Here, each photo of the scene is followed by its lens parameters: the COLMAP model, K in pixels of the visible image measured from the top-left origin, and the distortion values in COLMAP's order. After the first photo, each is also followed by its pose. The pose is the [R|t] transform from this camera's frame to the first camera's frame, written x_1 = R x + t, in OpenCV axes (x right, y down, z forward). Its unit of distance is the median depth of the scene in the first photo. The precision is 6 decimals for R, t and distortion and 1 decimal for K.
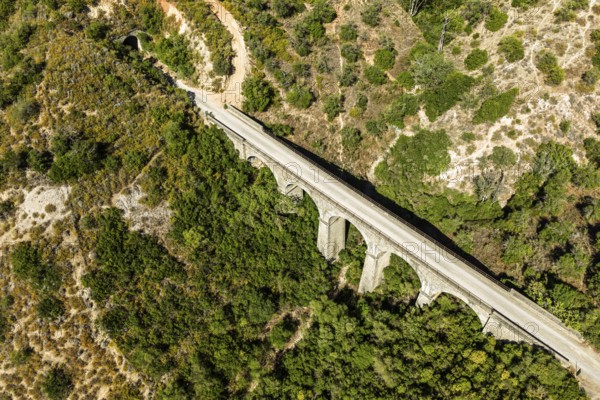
lens RADIAL K [[494.2, 0, 300.0], [0, 494.2, 200.0], [0, 0, 1]] dist [0.009912, -0.003500]
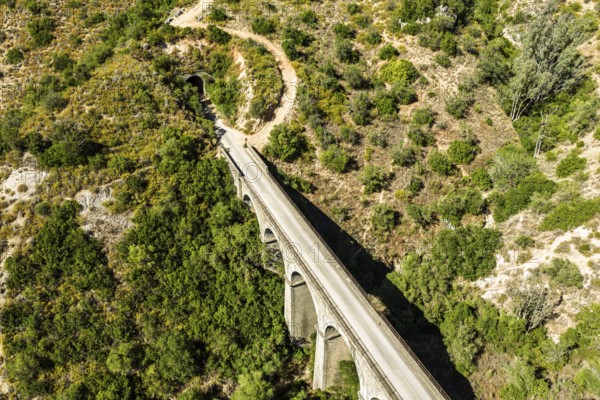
lens RADIAL K [[494.2, 0, 300.0], [0, 494.2, 200.0], [0, 0, 1]] dist [0.009912, -0.003500]
pose [[0.927708, 0.204822, -0.312099, 0.247298], [-0.279434, 0.935381, -0.216747, 0.076892], [0.247537, 0.288289, 0.924995, 0.188806]]
